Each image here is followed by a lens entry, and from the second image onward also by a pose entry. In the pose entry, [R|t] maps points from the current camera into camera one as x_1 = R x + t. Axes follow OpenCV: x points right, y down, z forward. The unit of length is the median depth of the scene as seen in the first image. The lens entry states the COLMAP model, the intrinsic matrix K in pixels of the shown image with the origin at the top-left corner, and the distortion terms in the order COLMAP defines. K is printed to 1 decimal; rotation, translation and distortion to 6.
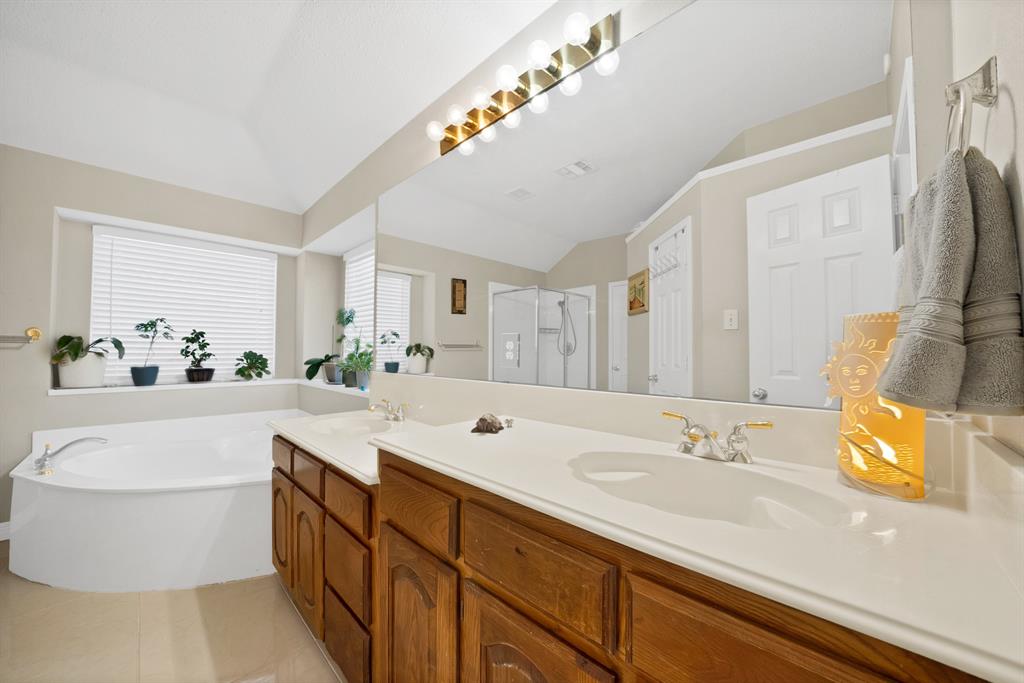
lens RADIAL K [[368.5, 0, 512.0], [0, 368.5, 341.5], [0, 0, 1]] dist [-0.022470, 0.000190]
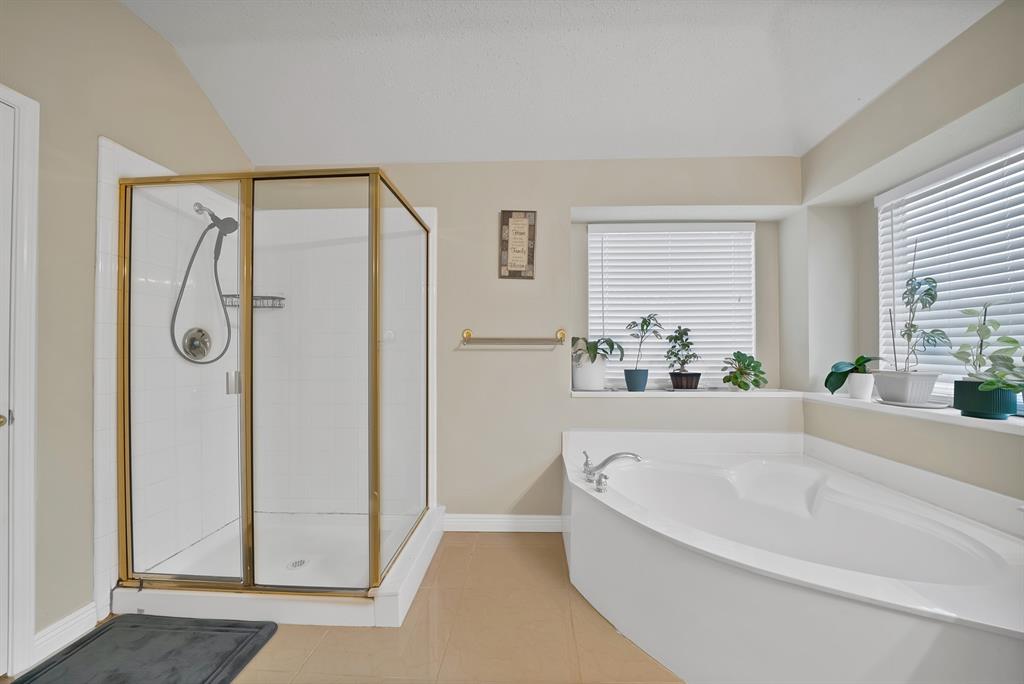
lens RADIAL K [[368.5, 0, 512.0], [0, 368.5, 342.0], [0, 0, 1]] dist [-0.022470, 0.000190]
pose [[0.658261, -0.021673, -0.752477, -0.487120], [0.024774, 0.999668, -0.007121, 0.000004], [0.752382, -0.013954, 0.658580, 0.144472]]
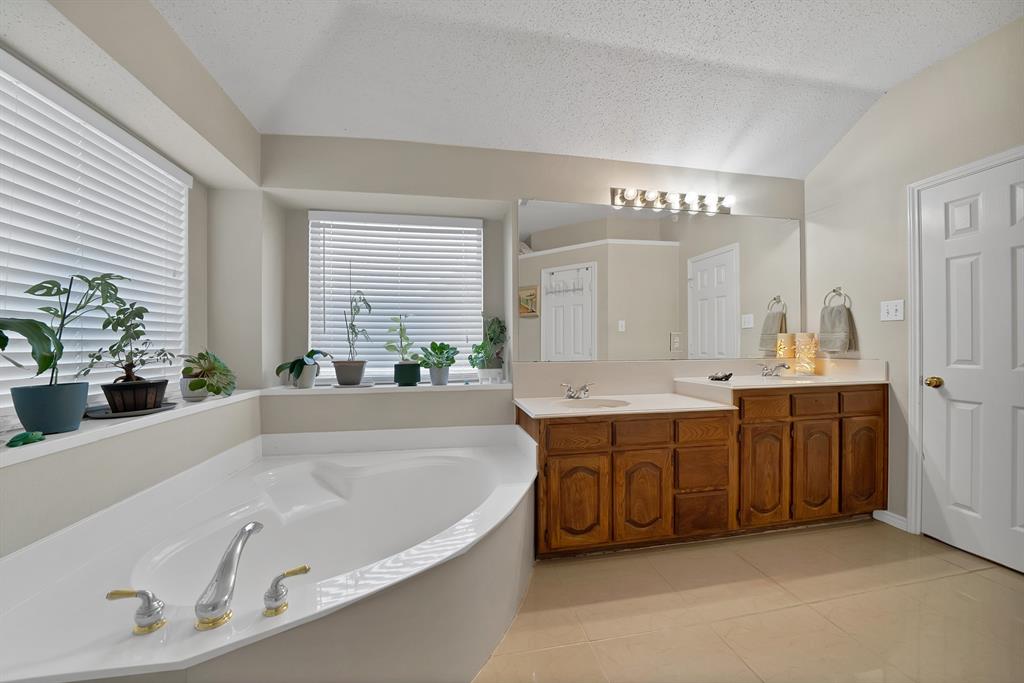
lens RADIAL K [[368.5, 0, 512.0], [0, 368.5, 341.5], [0, 0, 1]] dist [-0.022470, 0.000190]
pose [[0.578716, 0.002972, 0.815523, -0.968299], [-0.015786, 0.999847, 0.007559, 0.008756], [-0.815376, -0.017248, 0.578675, 0.303620]]
